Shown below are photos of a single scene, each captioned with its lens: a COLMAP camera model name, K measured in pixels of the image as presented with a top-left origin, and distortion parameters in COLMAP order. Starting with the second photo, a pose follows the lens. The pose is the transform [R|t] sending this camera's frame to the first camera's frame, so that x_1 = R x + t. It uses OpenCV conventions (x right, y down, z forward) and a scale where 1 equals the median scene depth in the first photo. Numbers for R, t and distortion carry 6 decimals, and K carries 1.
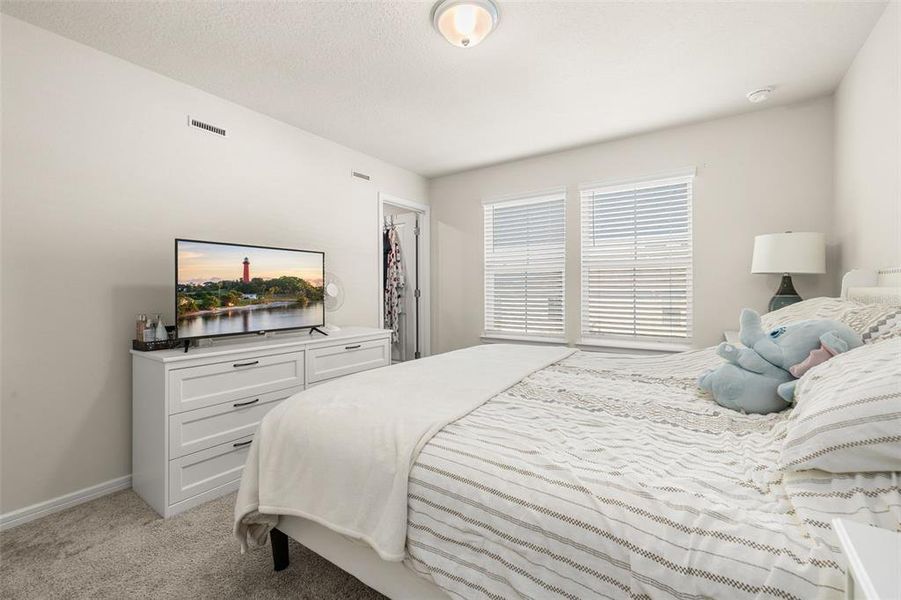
lens RADIAL K [[379.0, 0, 450.5], [0, 379.0, 300.0], [0, 0, 1]] dist [-0.000330, -0.000085]
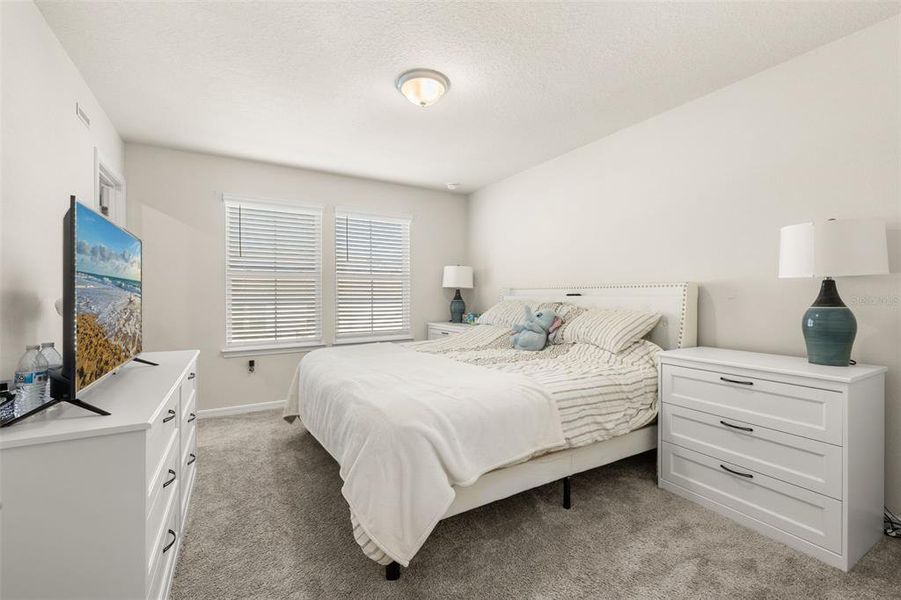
lens RADIAL K [[380.6, 0, 450.4], [0, 380.6, 294.8], [0, 0, 1]] dist [-0.000177, -0.000032]
pose [[0.433716, 0.004425, 0.901039, -0.770145], [0.025464, 0.999528, -0.017166, -0.005844], [-0.900690, 0.030389, 0.433399, 0.253179]]
